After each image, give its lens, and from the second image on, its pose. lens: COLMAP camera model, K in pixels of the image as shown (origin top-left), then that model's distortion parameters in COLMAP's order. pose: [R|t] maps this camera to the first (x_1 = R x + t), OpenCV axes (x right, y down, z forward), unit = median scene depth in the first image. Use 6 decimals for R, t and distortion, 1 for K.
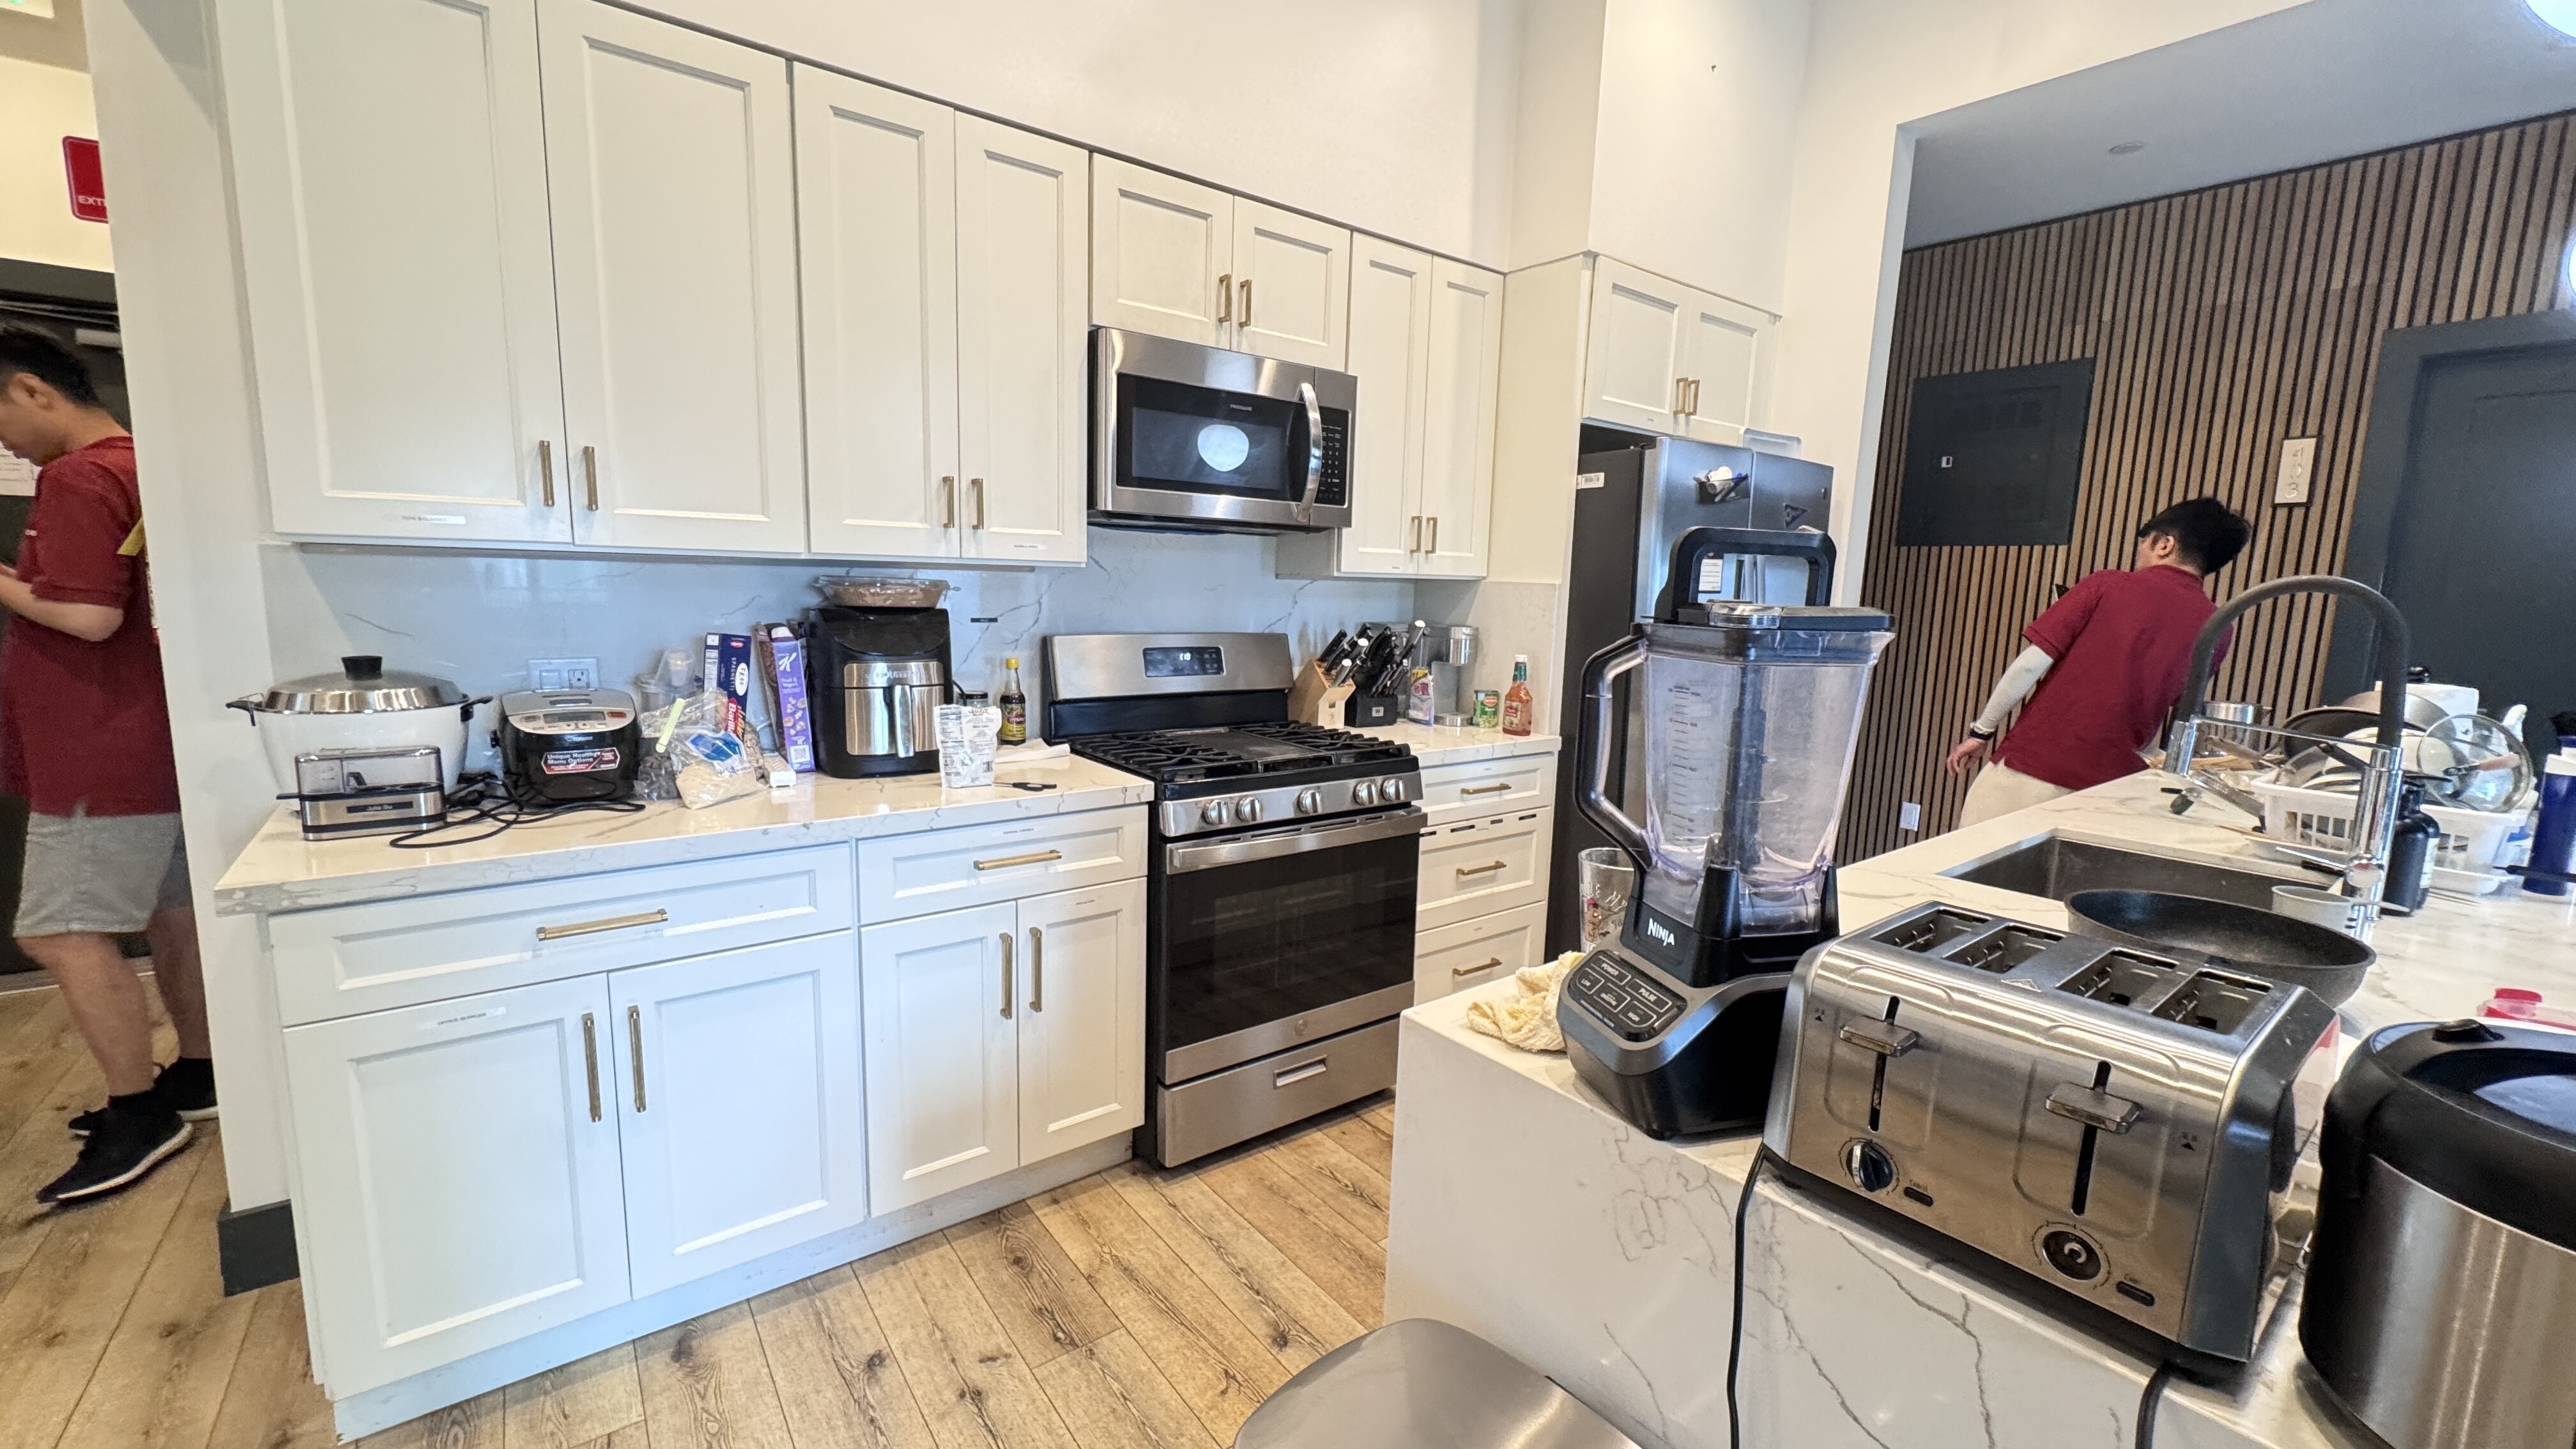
lens RADIAL K [[1025.3, 0, 1307.6], [0, 1025.3, 728.0], [0, 0, 1]] dist [-0.000138, -0.001043]
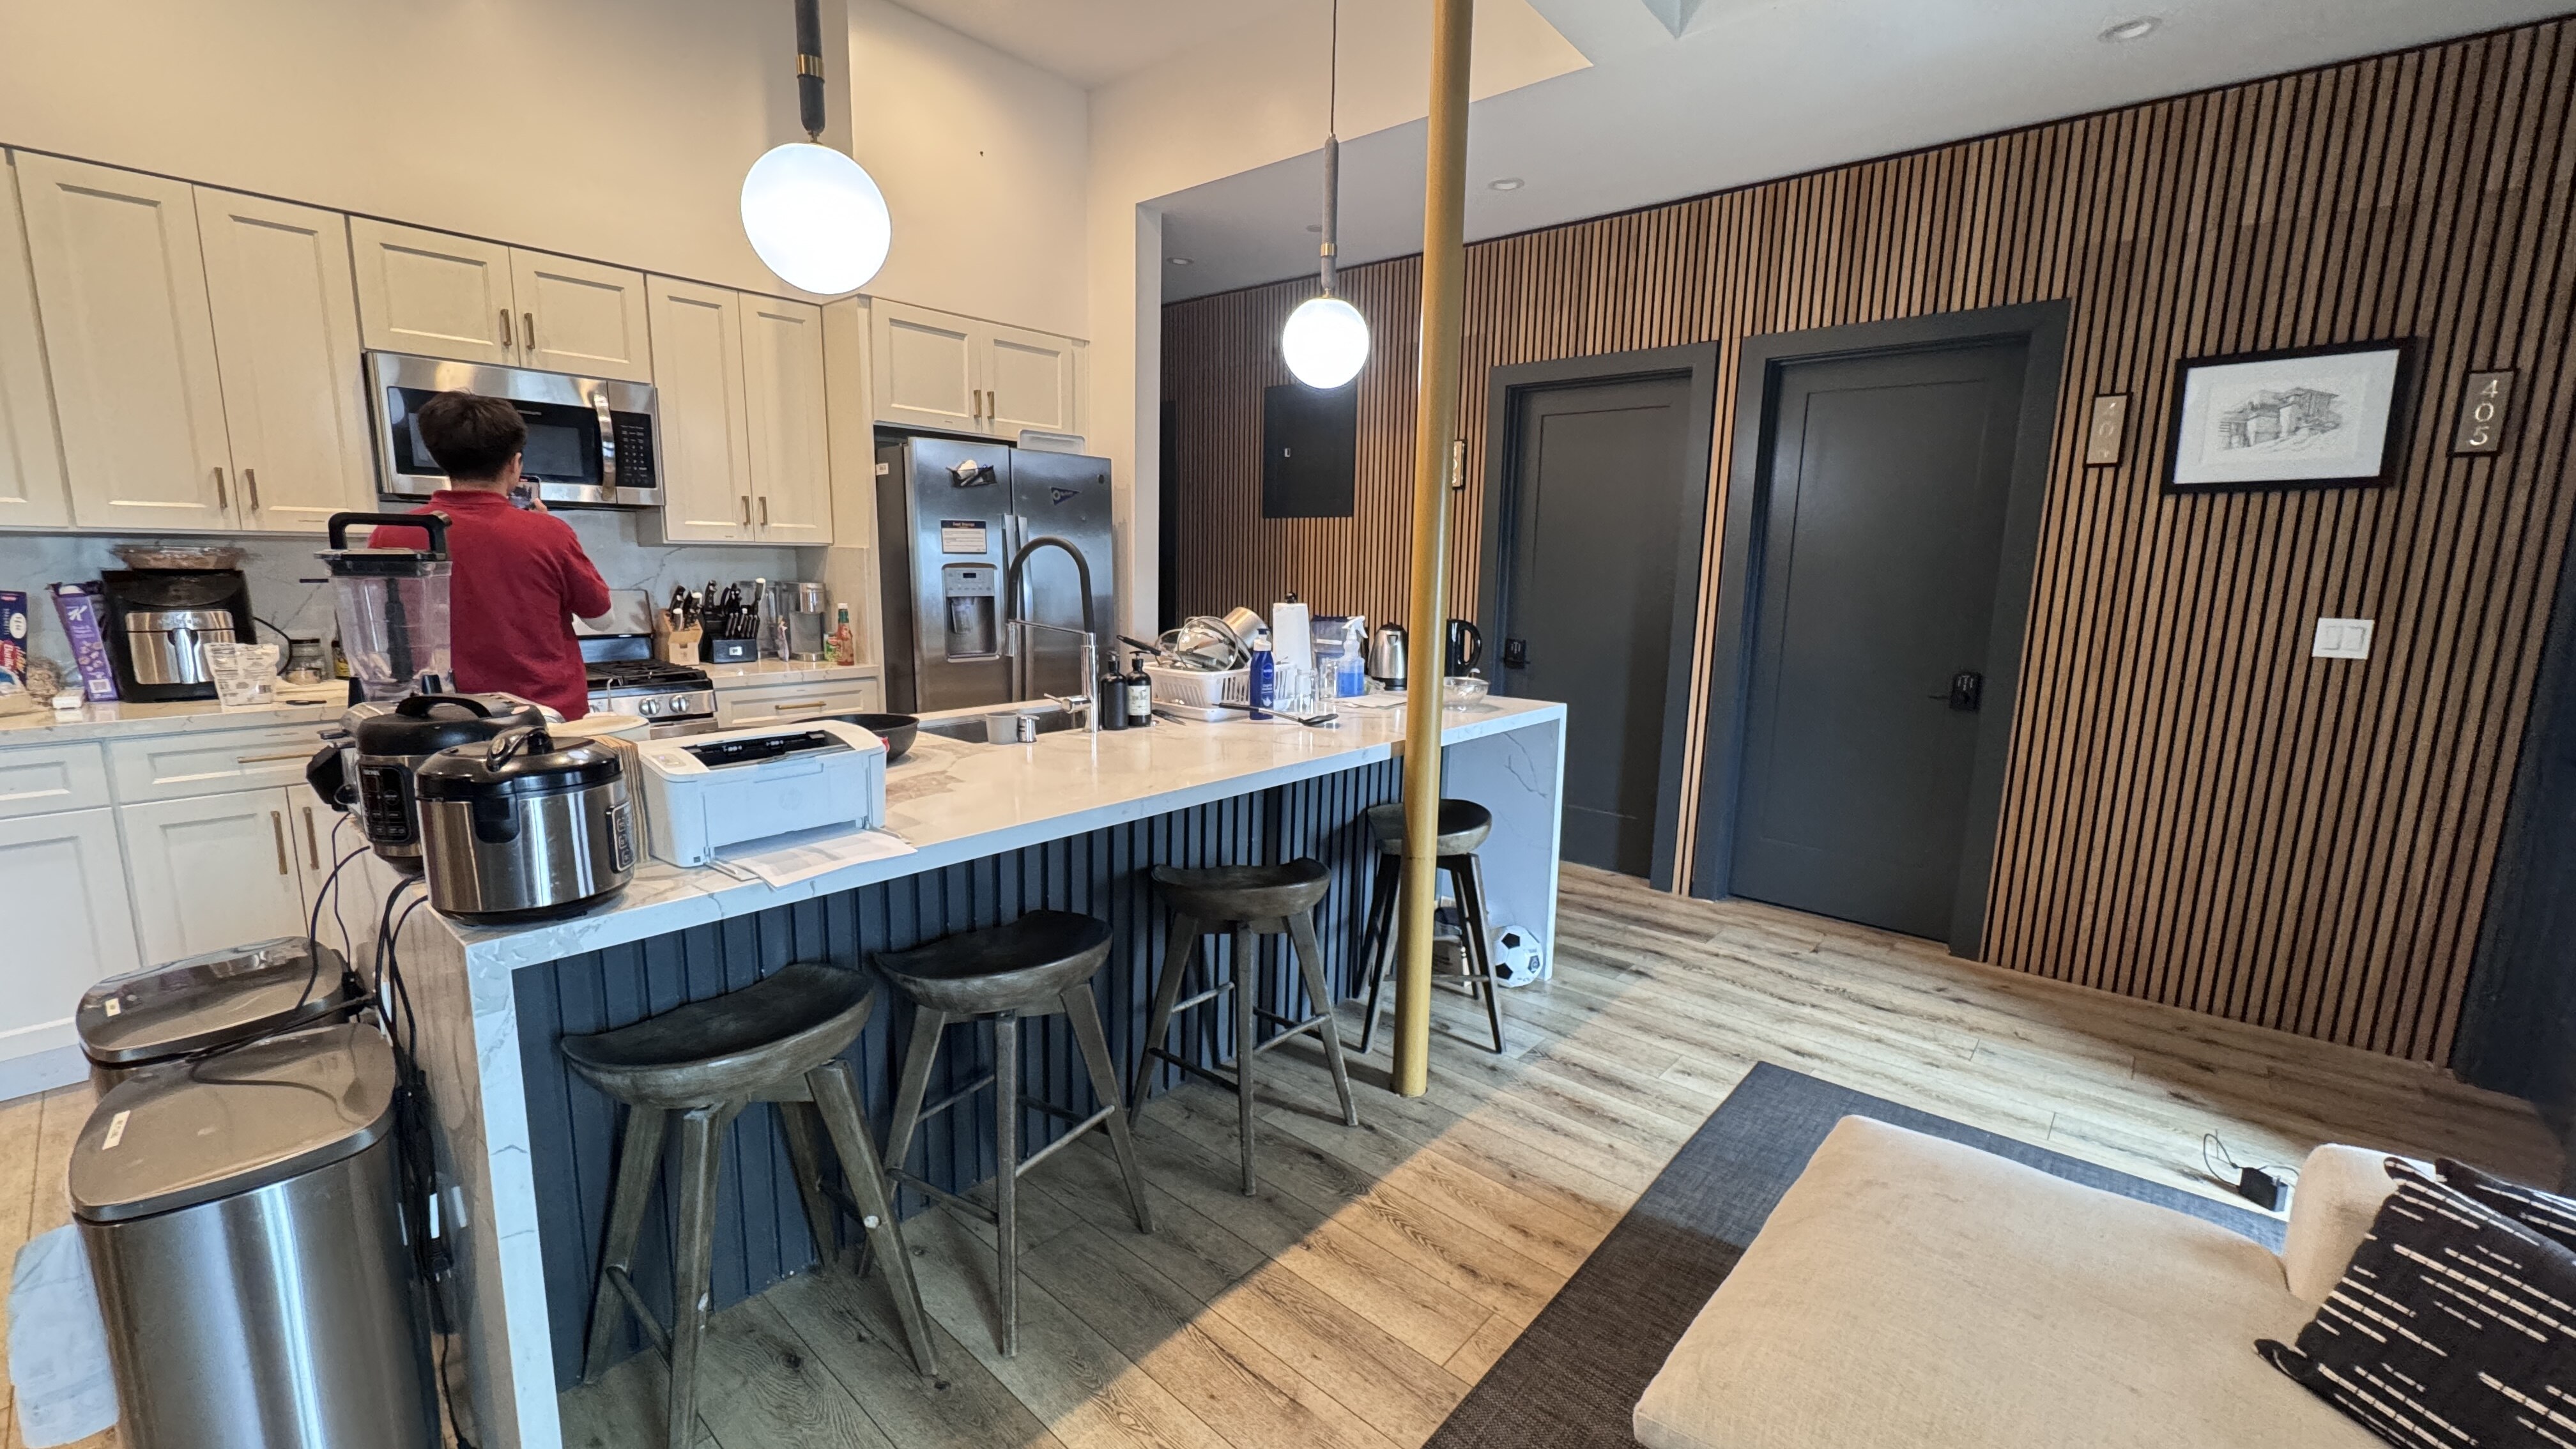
lens RADIAL K [[1003.7, 0, 1288.0], [0, 1003.7, 724.5], [0, 0, 1]] dist [-0.001640, -0.000358]
pose [[0.981603, -0.042758, 0.186084, 0.600785], [0.038200, 0.998877, 0.028015, 0.079153], [-0.187073, -0.020391, 0.982134, -0.416035]]
